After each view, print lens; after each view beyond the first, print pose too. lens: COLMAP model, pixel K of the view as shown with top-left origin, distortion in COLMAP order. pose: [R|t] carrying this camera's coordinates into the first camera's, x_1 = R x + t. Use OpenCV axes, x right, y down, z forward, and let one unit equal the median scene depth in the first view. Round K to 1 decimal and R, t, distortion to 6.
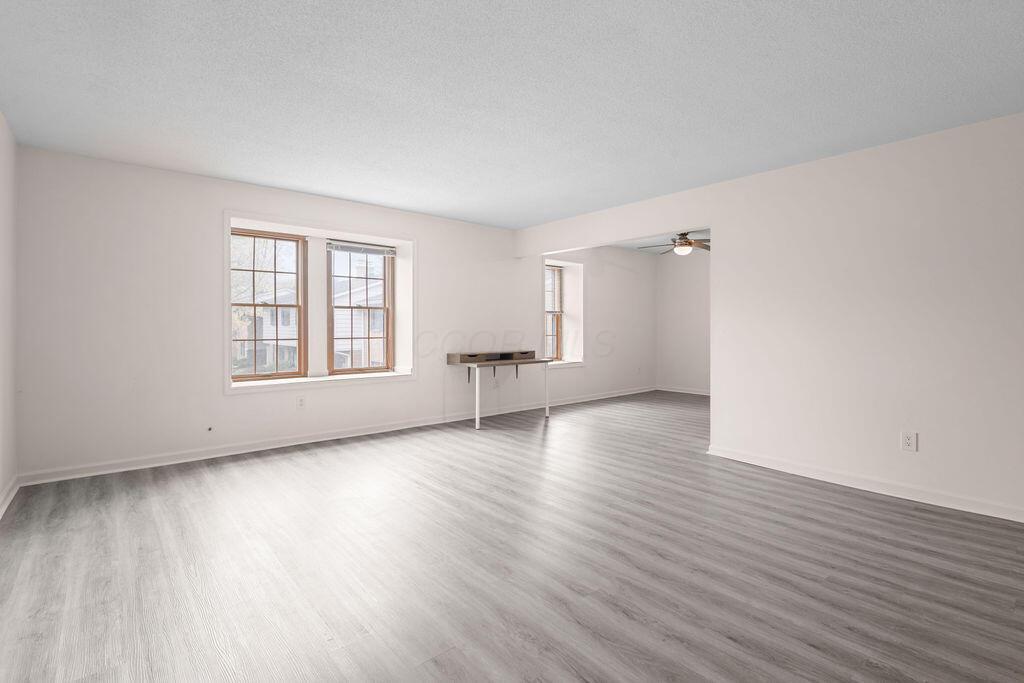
lens RADIAL K [[479.2, 0, 514.5], [0, 479.2, 336.3], [0, 0, 1]] dist [-0.003594, -0.001342]
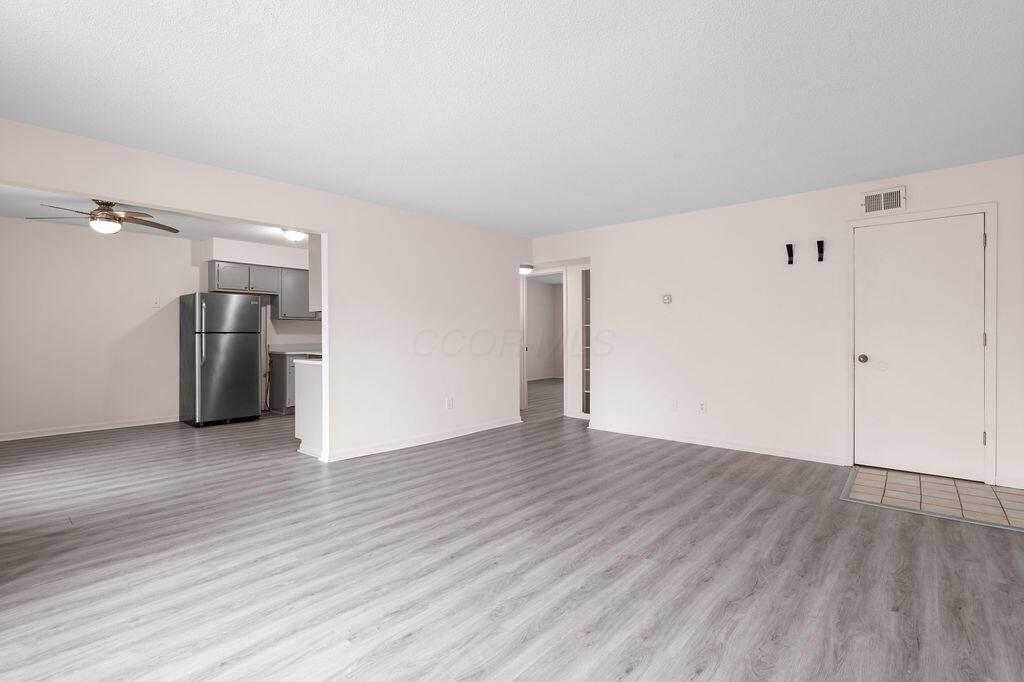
lens RADIAL K [[479.2, 0, 514.5], [0, 479.2, 335.8], [0, 0, 1]] dist [-0.003594, -0.001342]
pose [[-0.141212, -0.007584, 0.989950, -0.753878], [0.023052, 0.999674, 0.010947, -0.022277], [-0.989711, 0.024366, -0.140991, 0.902167]]
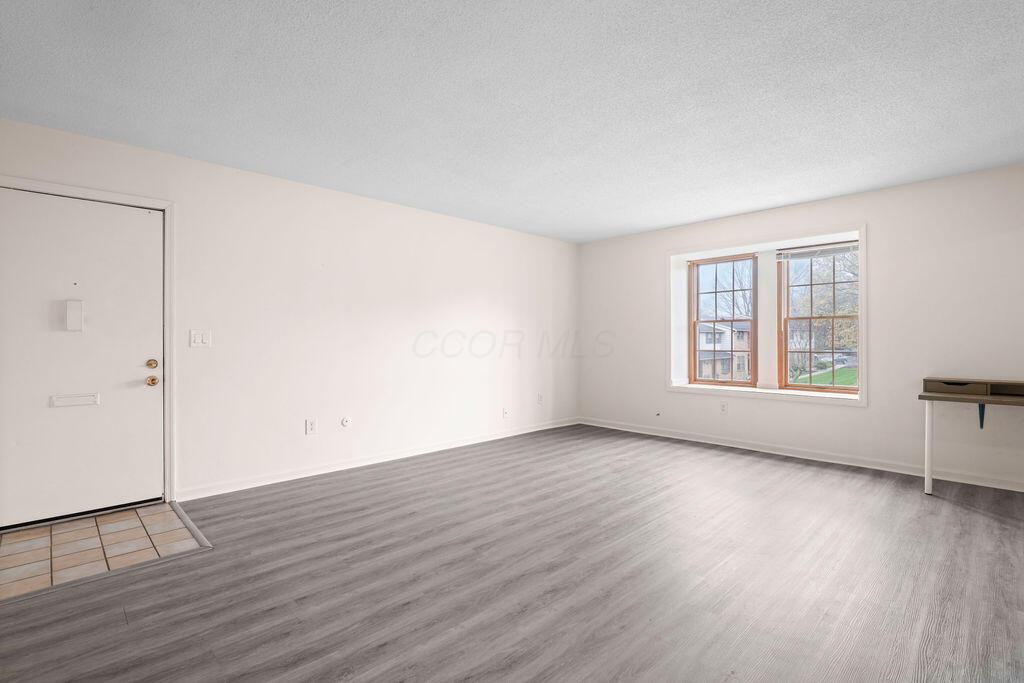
lens RADIAL K [[475.2, 0, 516.8], [0, 475.2, 361.6], [0, 0, 1]] dist [-0.004527, -0.000478]
pose [[0.056013, 0.042599, -0.997521, 0.784769], [-0.018257, 0.998966, 0.041635, -0.007005], [0.998263, 0.015880, 0.056733, 0.582181]]
